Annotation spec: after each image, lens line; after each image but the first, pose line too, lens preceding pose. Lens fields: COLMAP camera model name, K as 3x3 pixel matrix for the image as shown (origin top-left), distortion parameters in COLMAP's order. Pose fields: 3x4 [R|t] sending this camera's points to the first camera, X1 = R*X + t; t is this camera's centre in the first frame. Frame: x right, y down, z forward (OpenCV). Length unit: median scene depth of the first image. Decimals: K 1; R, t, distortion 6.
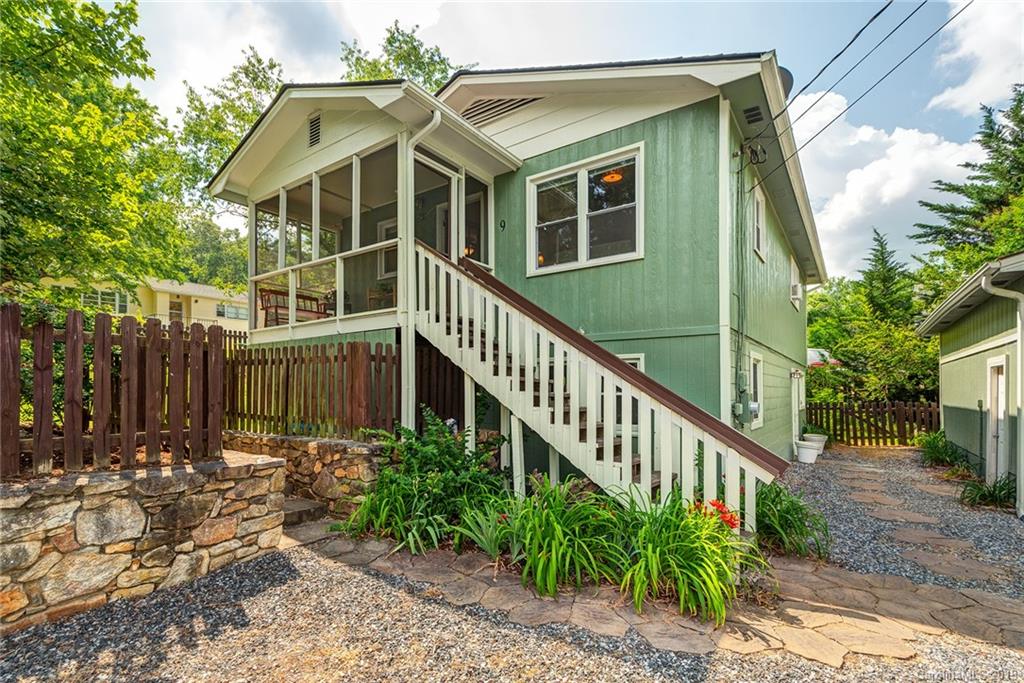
lens RADIAL K [[496.0, 0, 507.6], [0, 496.0, 361.8], [0, 0, 1]] dist [0.019575, -0.011709]
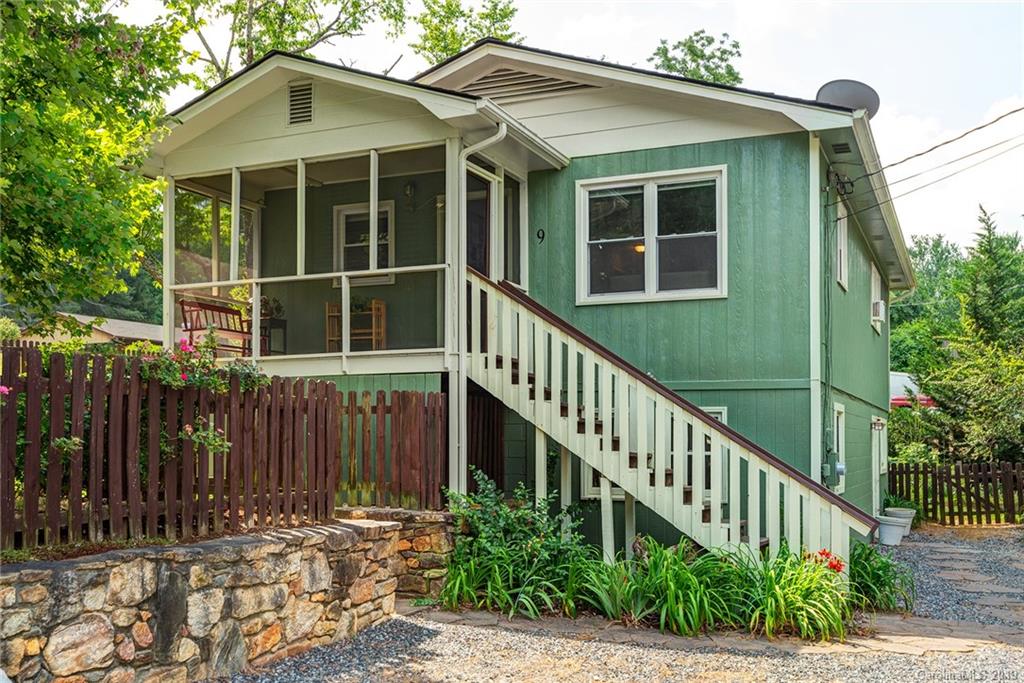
lens RADIAL K [[1014.1, 0, 510.9], [0, 1014.1, 346.2], [0, 0, 1]] dist [-0.029385, 0.000000]
pose [[0.982418, 0.020694, 0.185542, -0.271756], [-0.013943, 0.999195, -0.037615, -0.032283], [-0.186171, 0.034367, 0.981916, -0.429133]]
